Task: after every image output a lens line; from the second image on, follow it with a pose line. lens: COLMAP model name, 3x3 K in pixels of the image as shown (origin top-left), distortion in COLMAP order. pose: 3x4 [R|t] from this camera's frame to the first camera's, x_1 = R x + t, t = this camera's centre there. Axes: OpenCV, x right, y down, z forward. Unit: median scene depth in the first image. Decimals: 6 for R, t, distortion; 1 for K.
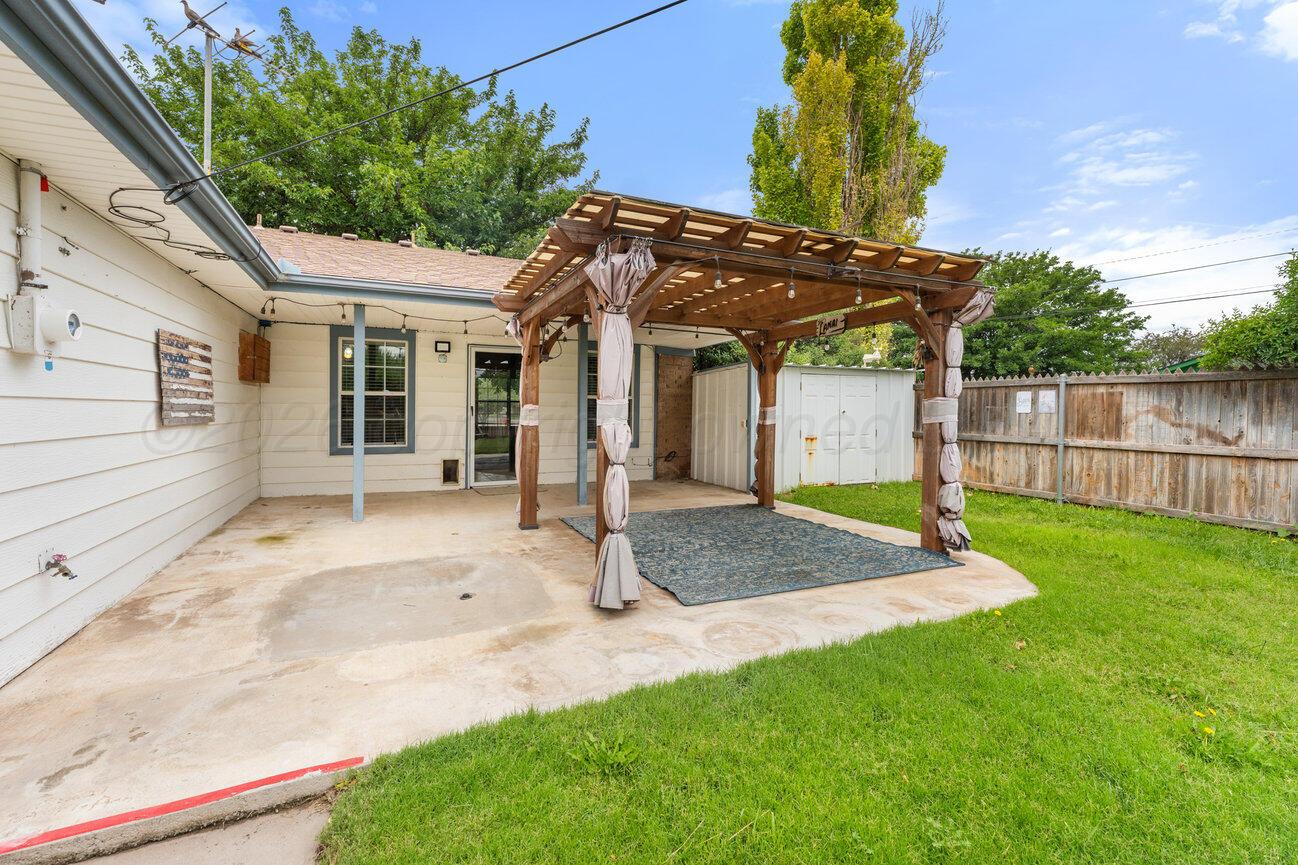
lens RADIAL K [[546.9, 0, 646.5], [0, 546.9, 412.2], [0, 0, 1]] dist [0.003278, -0.000150]
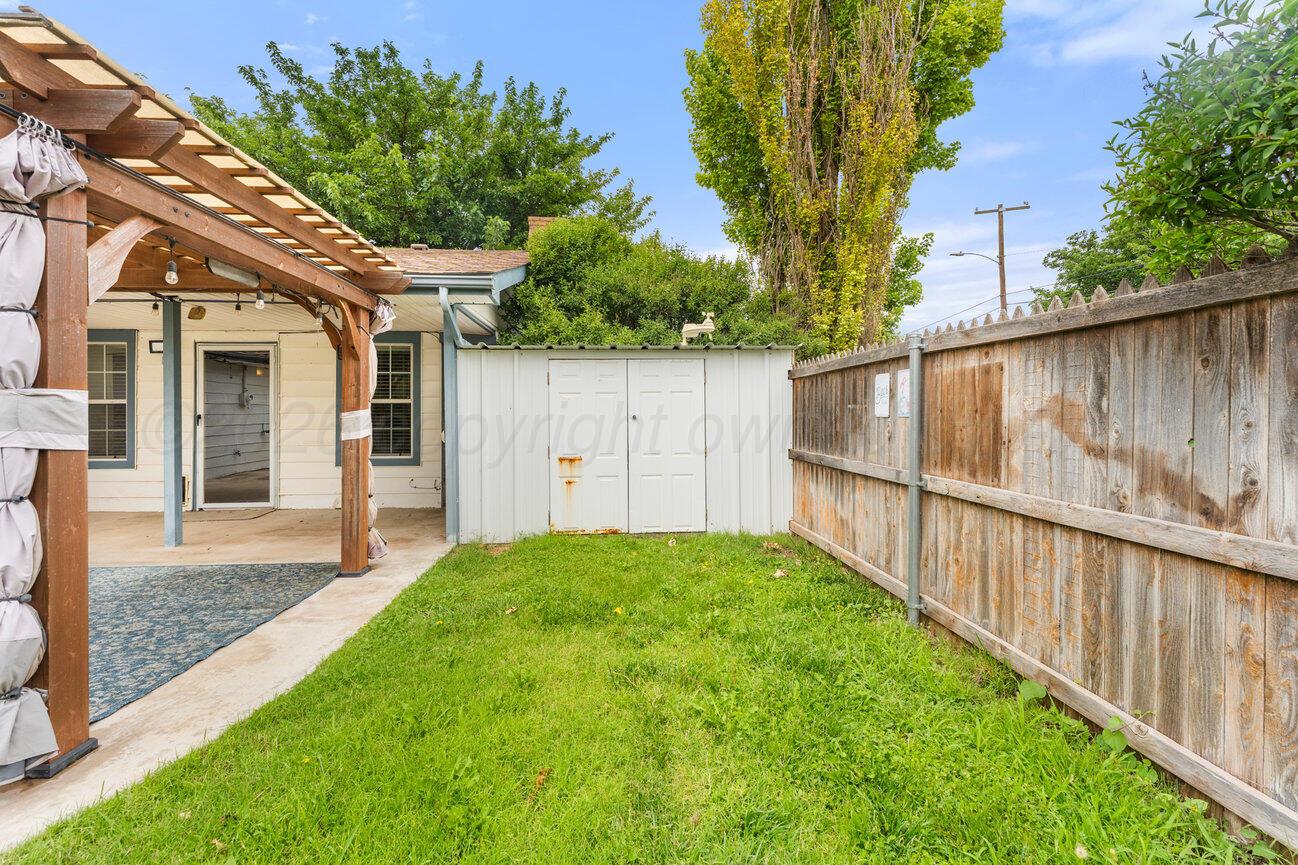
lens RADIAL K [[546.9, 0, 642.7], [0, 546.9, 409.8], [0, 0, 1]] dist [0.003278, -0.000150]
pose [[0.935006, -0.013323, -0.354380, 0.792181], [0.008934, 0.999862, -0.014018, -0.000647], [0.354518, 0.009941, 0.934996, 0.553103]]
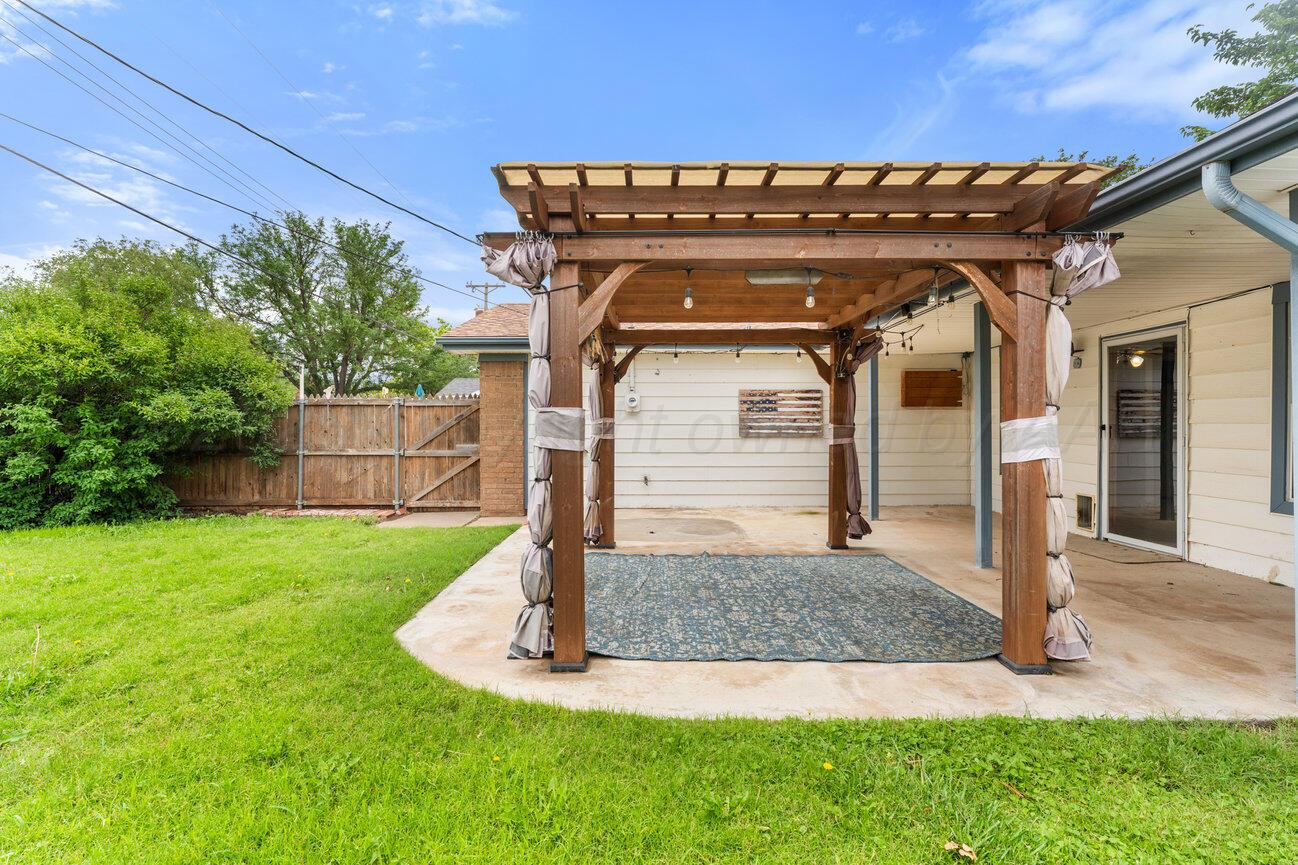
lens RADIAL K [[593.9, 0, 649.7], [0, 593.9, 424.4], [0, 0, 1]] dist [0.002746, 0.000042]
pose [[-0.411037, -0.008913, -0.911575, 0.785318], [-0.007450, 0.999952, -0.006418, -0.003184], [0.911588, 0.004153, -0.411083, 0.973339]]
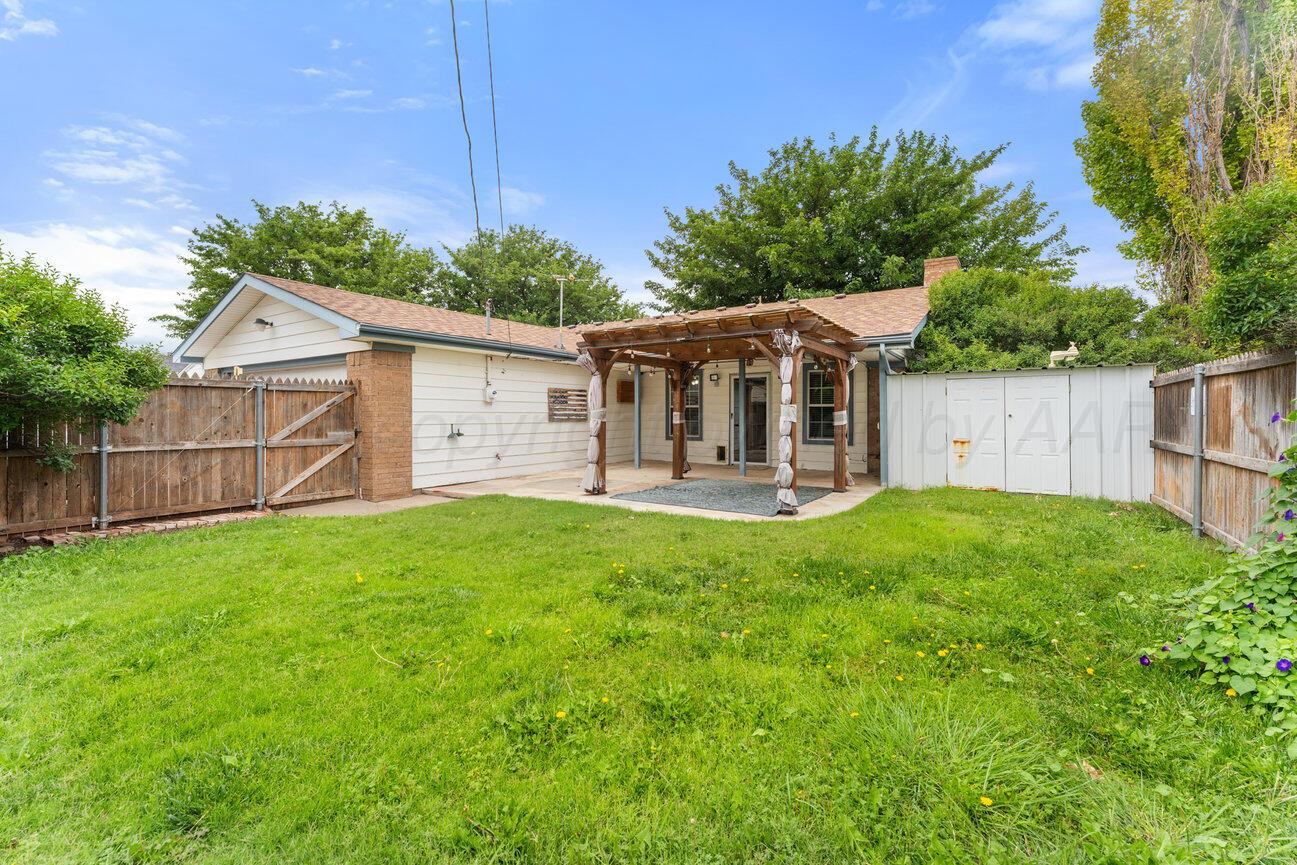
lens RADIAL K [[546.5, 0, 648.4], [0, 546.5, 411.7], [0, 0, 1]] dist [0.003278, -0.000150]
pose [[0.531120, -0.011812, -0.847214, 1.114821], [-0.001065, 0.999893, -0.014608, 0.009392], [0.847296, 0.008660, 0.531051, -0.056817]]
